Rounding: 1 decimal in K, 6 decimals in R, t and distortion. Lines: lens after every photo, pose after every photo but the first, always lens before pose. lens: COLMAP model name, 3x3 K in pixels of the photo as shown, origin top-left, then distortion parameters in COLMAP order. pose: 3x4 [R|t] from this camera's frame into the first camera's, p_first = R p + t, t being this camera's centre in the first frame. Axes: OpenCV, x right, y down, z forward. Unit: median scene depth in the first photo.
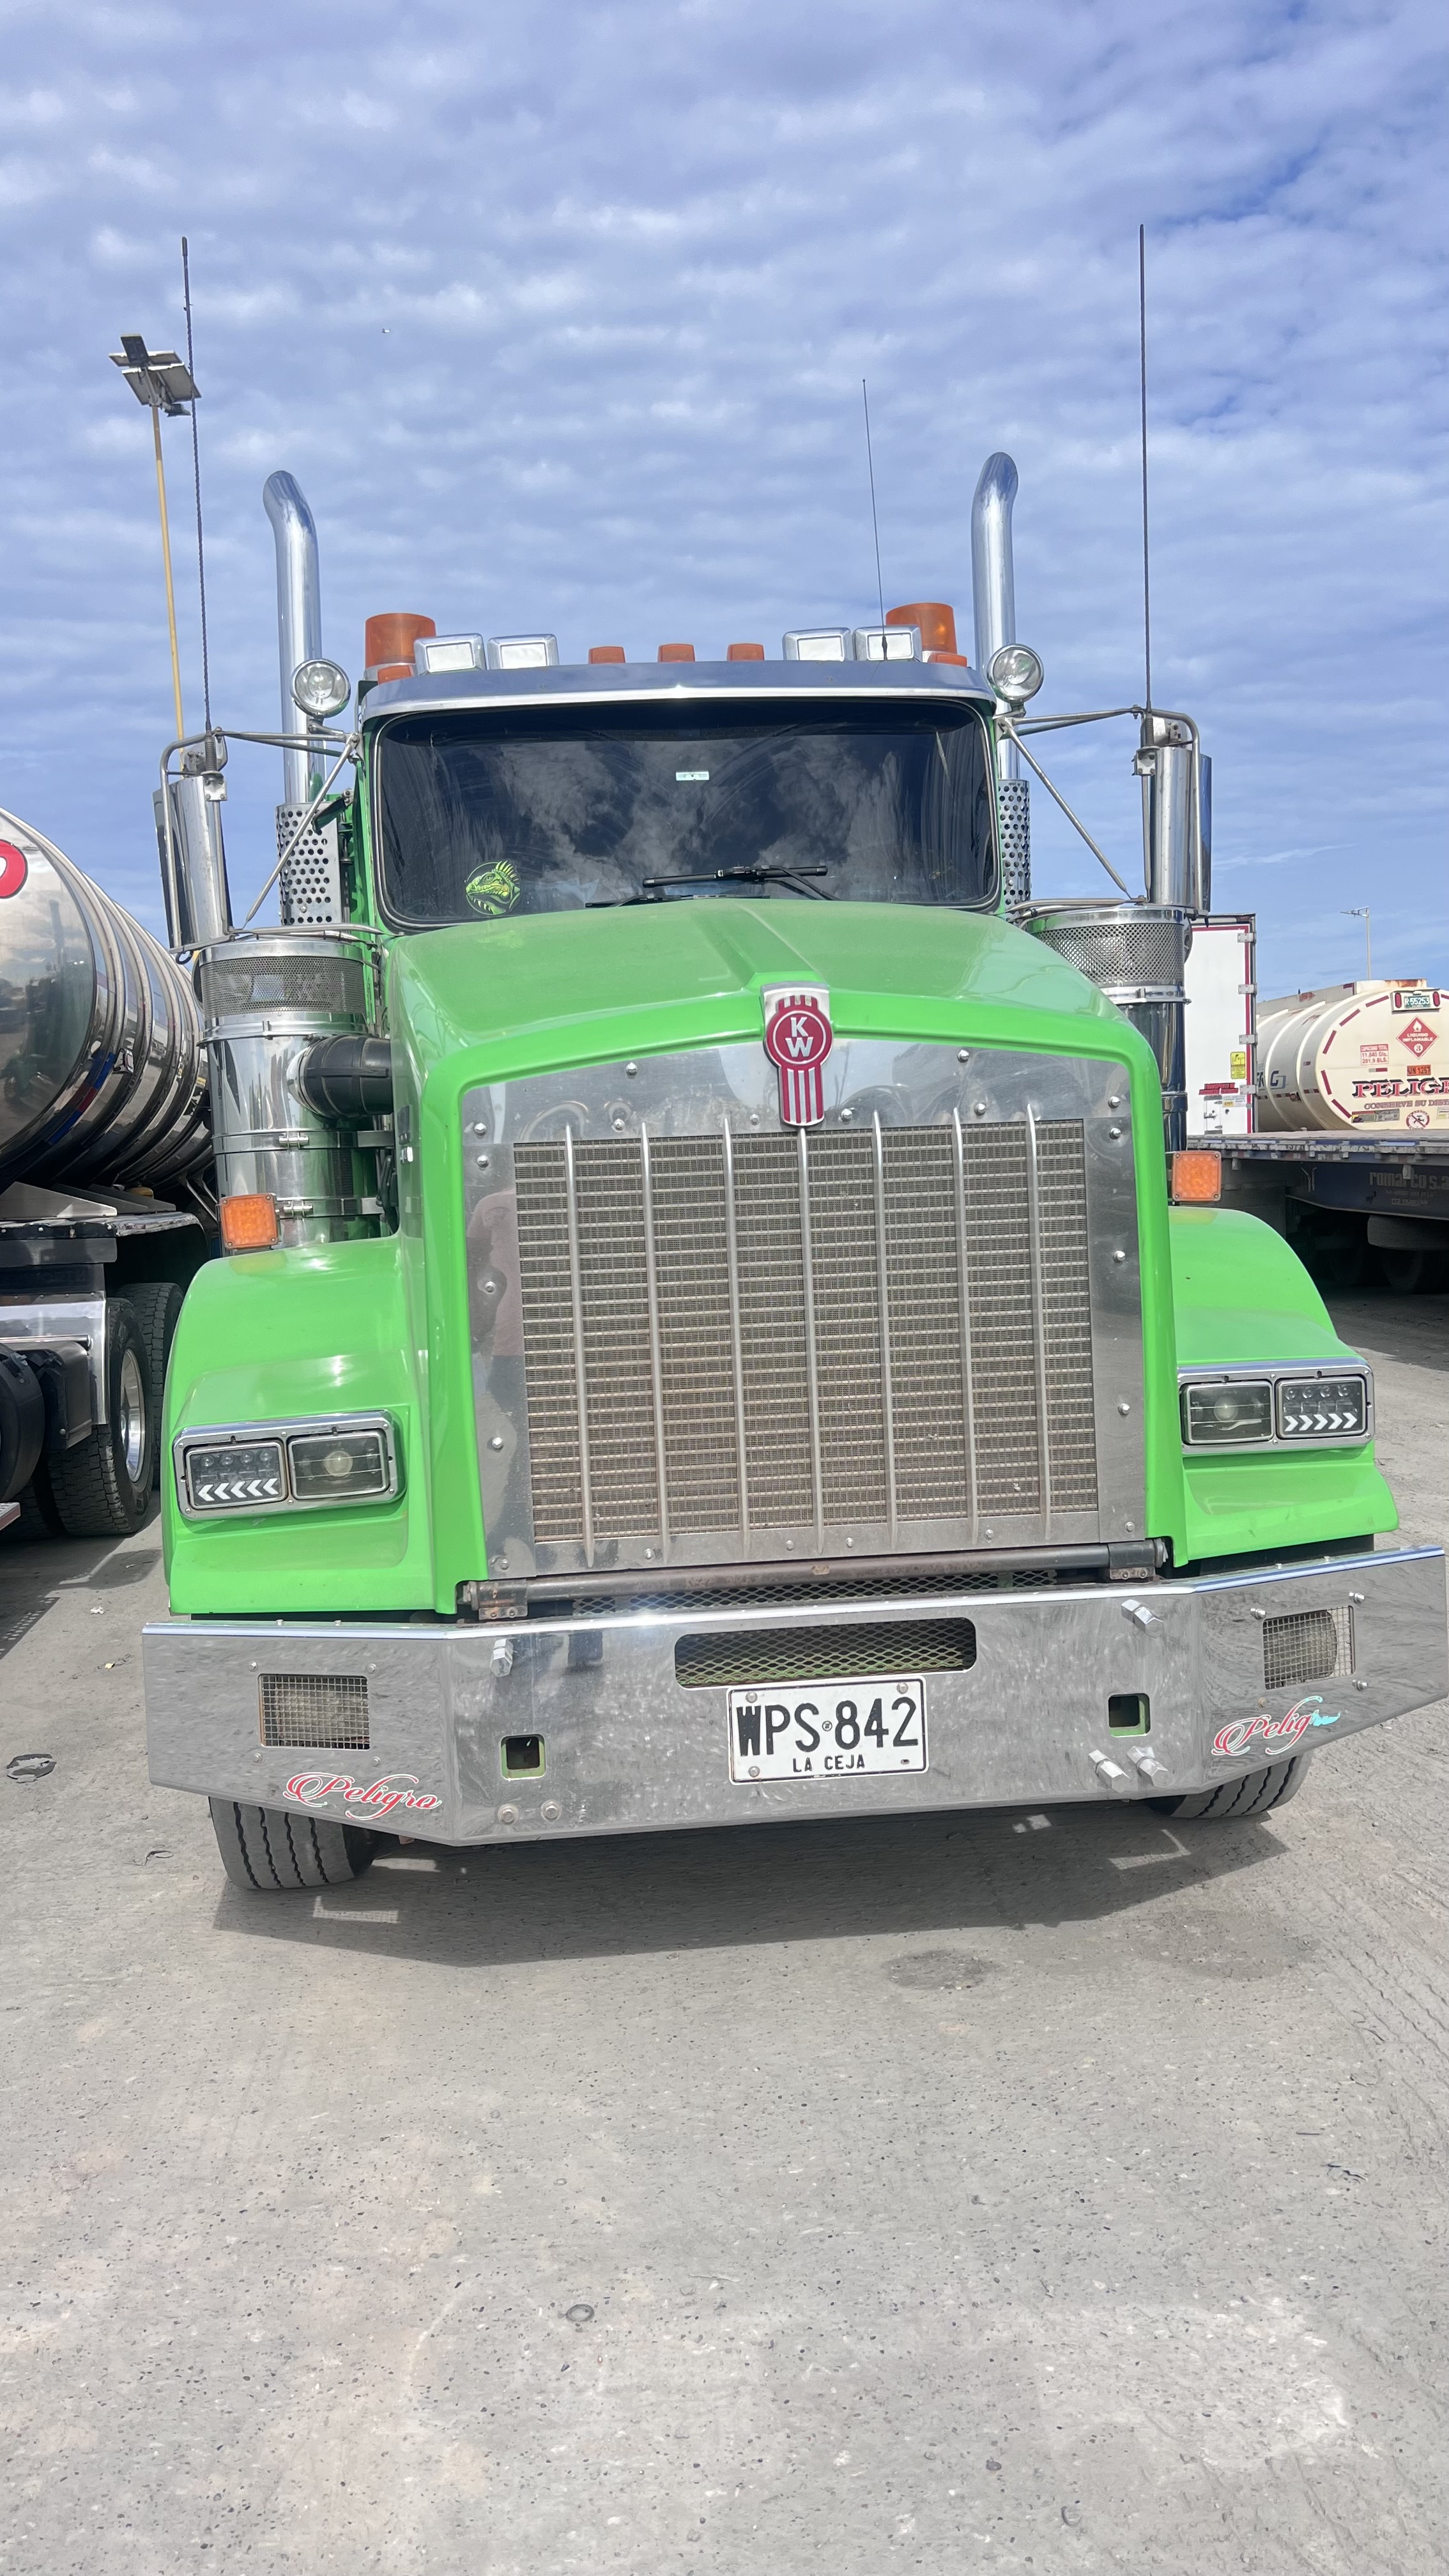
lens RADIAL K [[1964.6, 0, 724.5], [0, 1964.6, 1288.0], [0, 0, 1]] dist [0.049609, -0.006063]
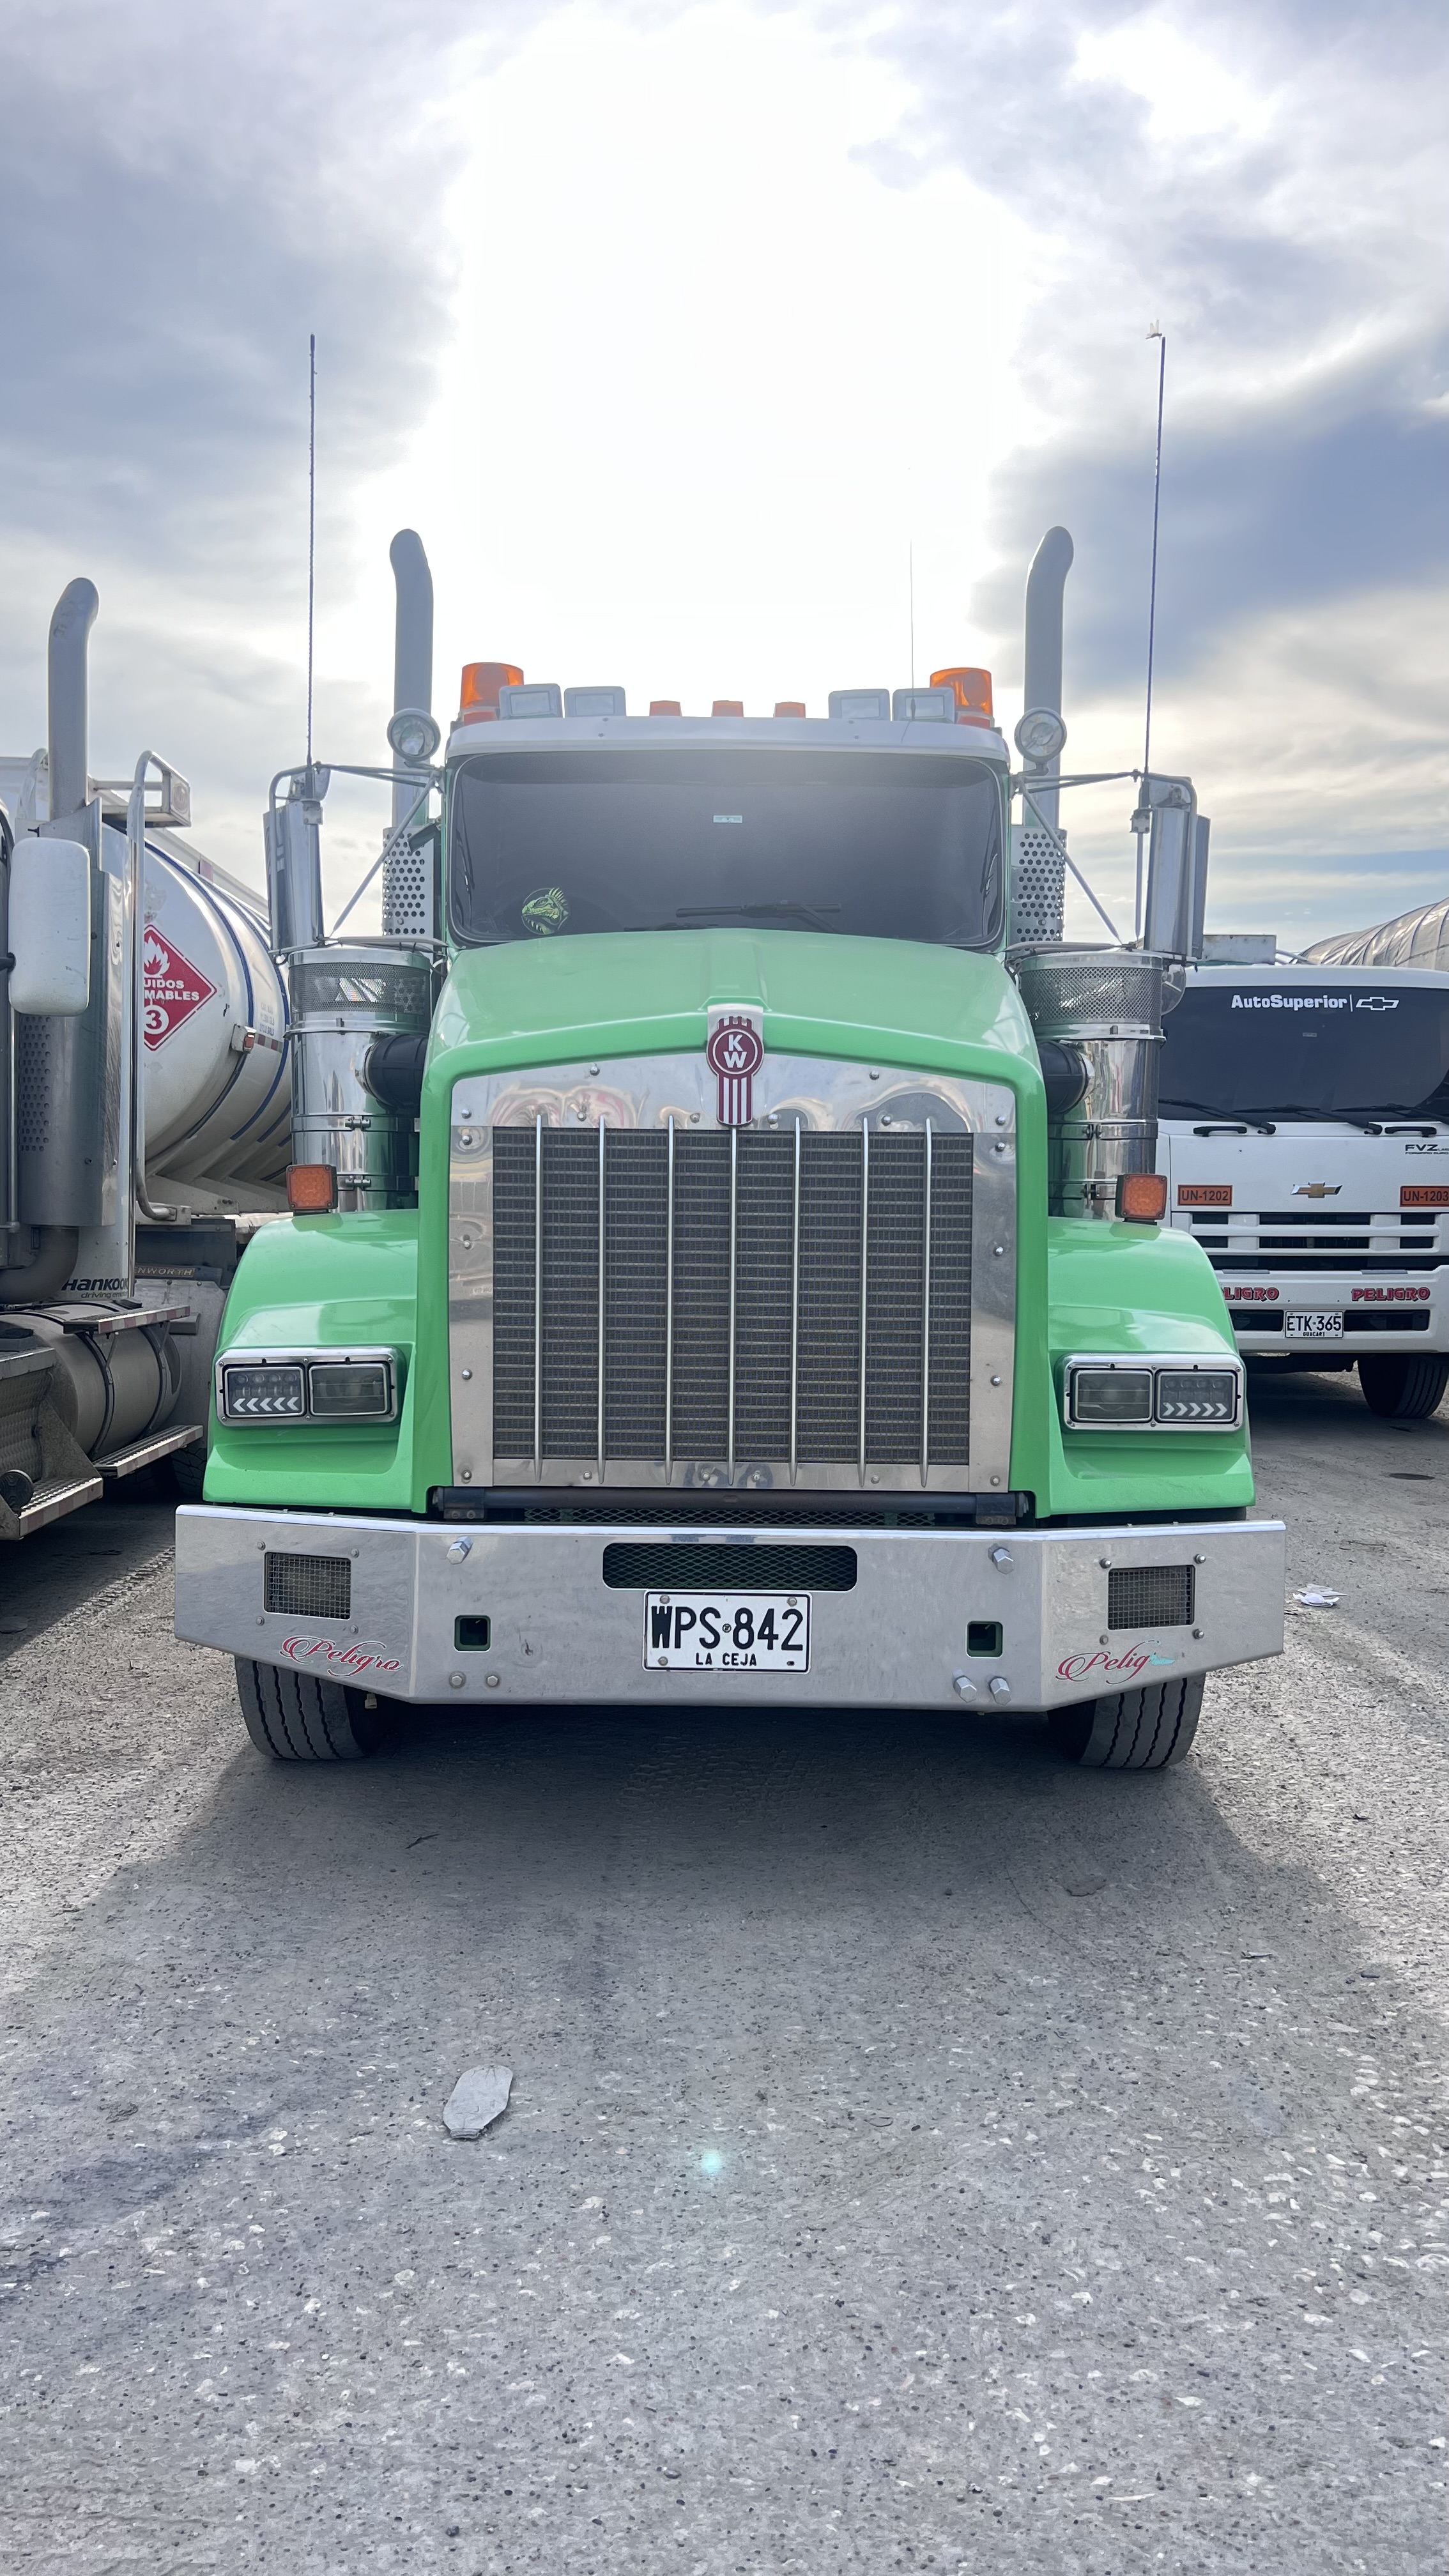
lens RADIAL K [[1947.7, 0, 712.8], [0, 1947.7, 1295.7], [0, 0, 1]] dist [0.118509, -0.311096]
pose [[0.994787, 0.060361, -0.082193, 0.126923], [-0.060631, 0.998160, -0.000791, 0.022065], [0.081994, 0.005770, 0.996616, -0.180770]]
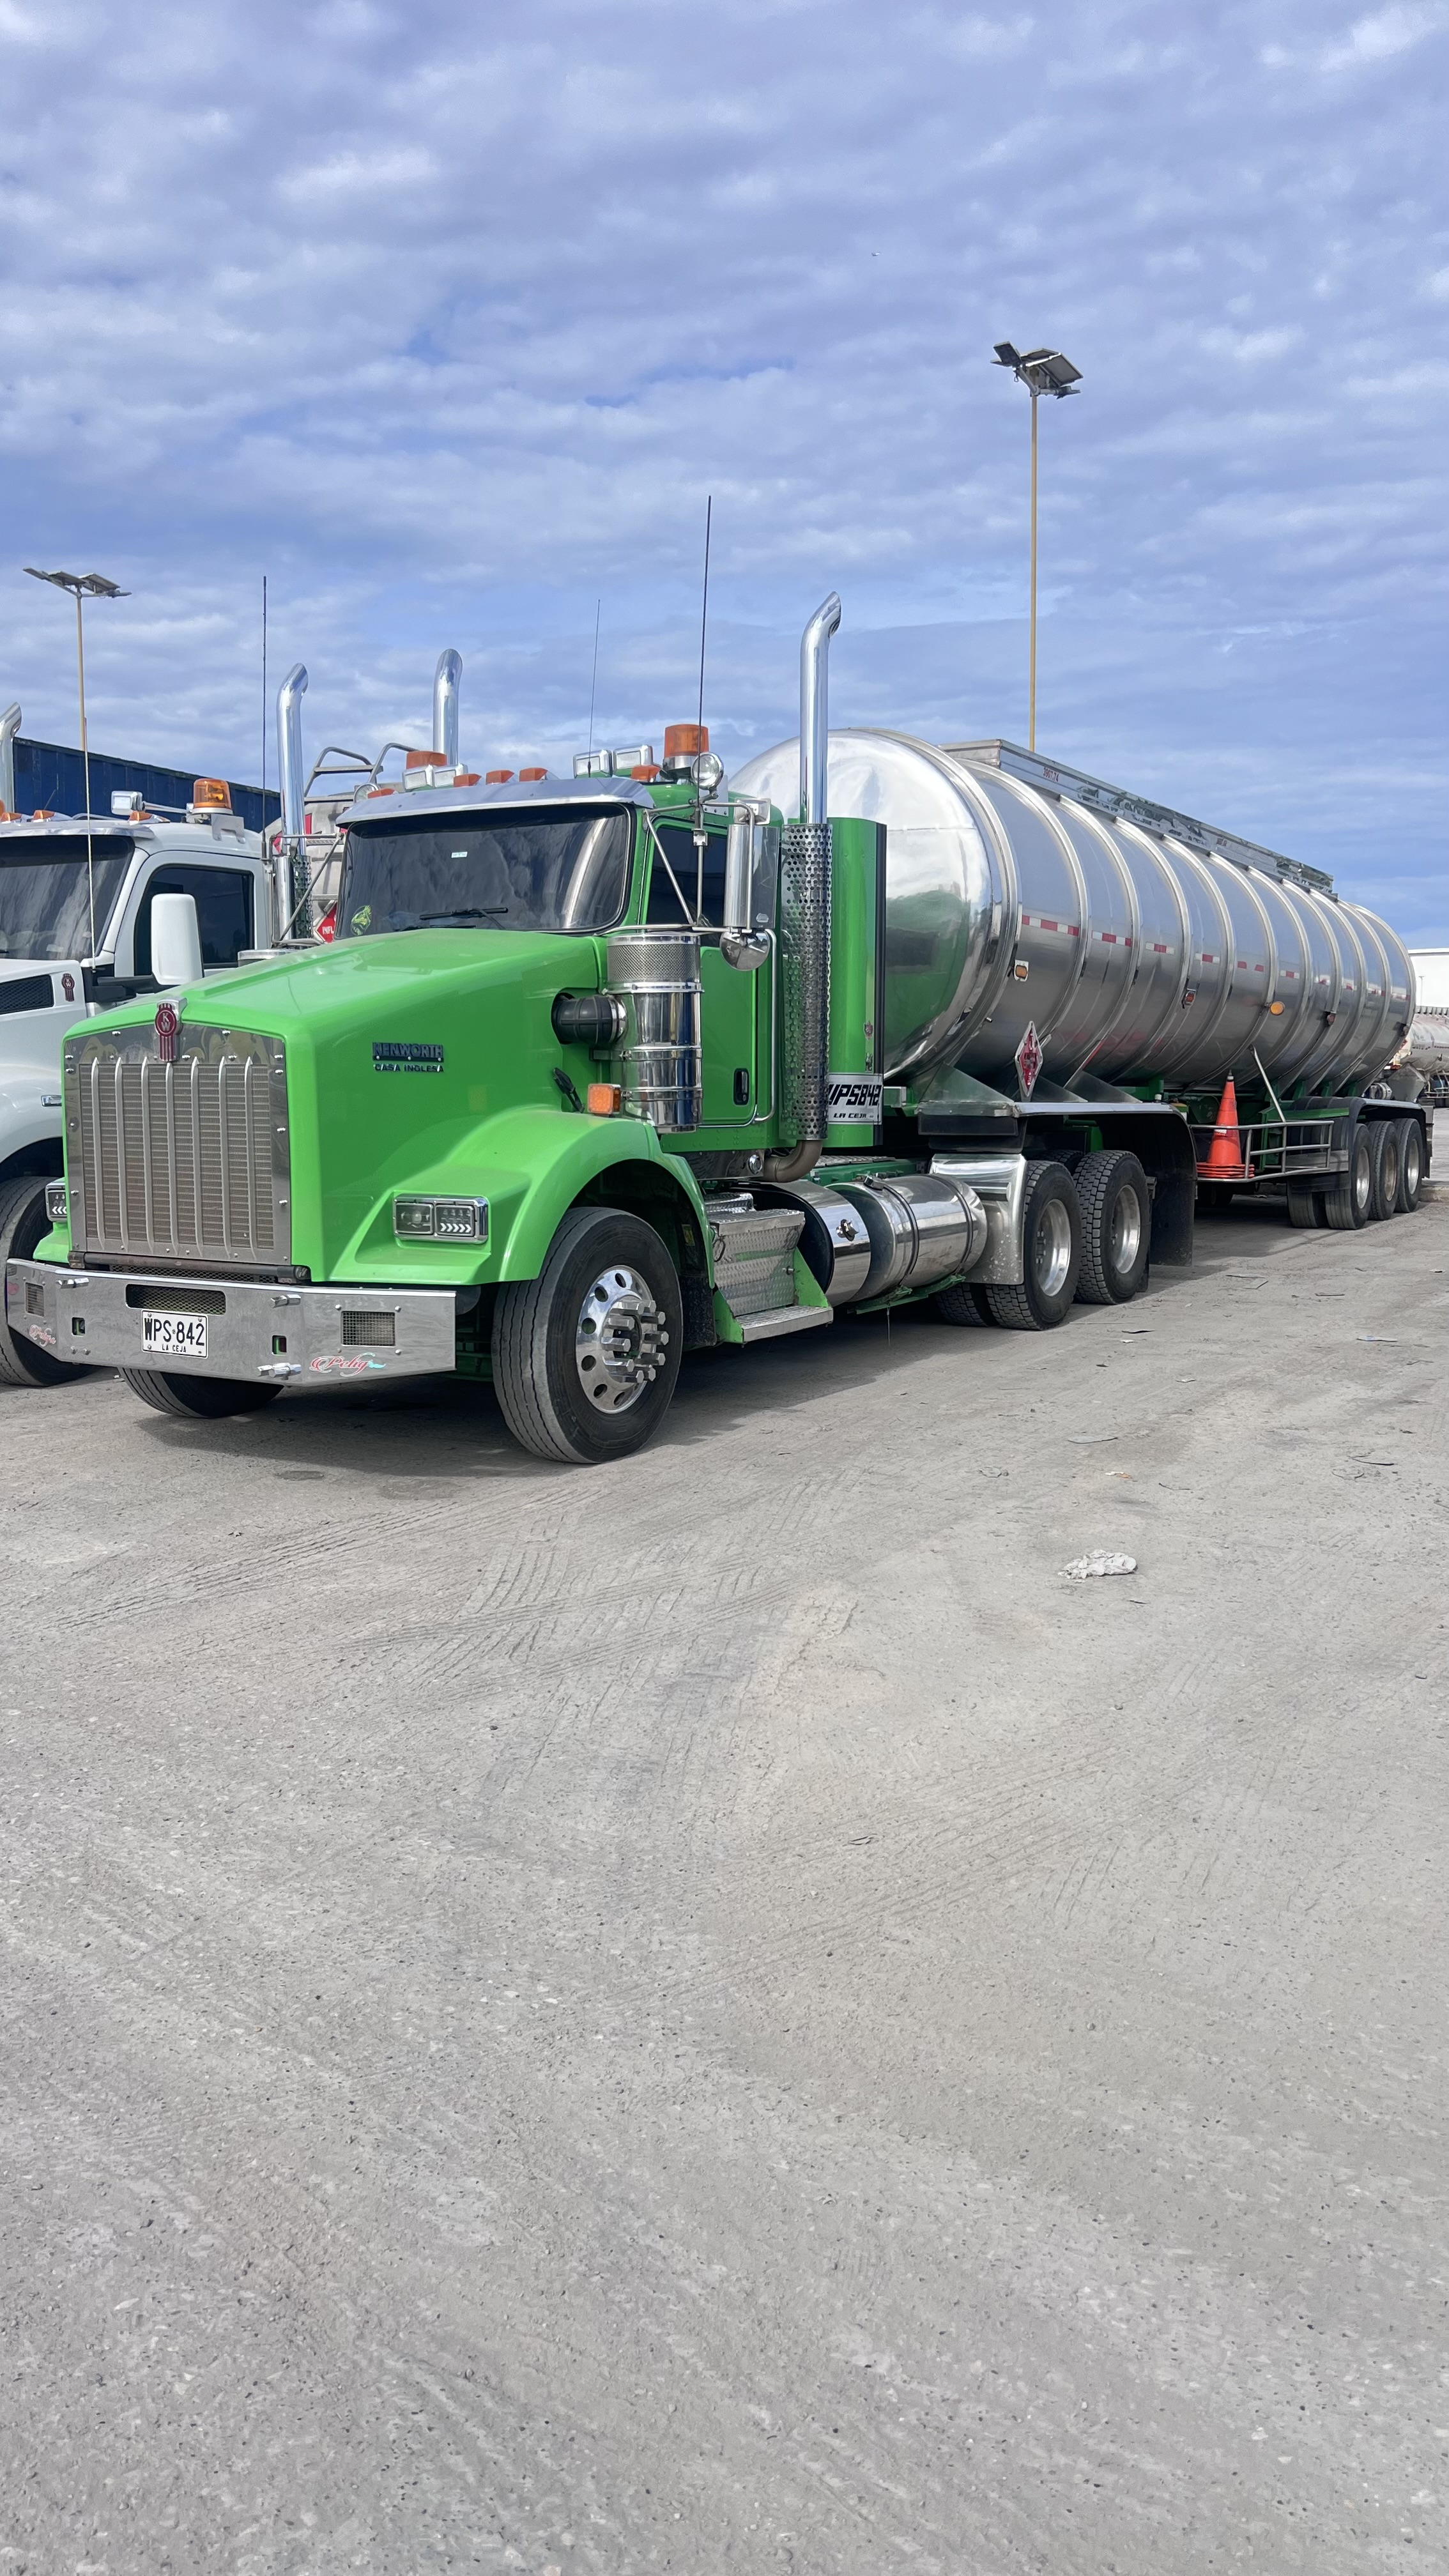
lens RADIAL K [[1930.0, 0, 721.0], [0, 1930.0, 1312.6], [0, 0, 1]] dist [0.088383, 0.000302]
pose [[0.815748, 0.114658, -0.566929, 1.777094], [-0.072391, 0.992687, 0.096602, -0.056050], [0.573859, -0.037762, 0.818083, -0.439693]]
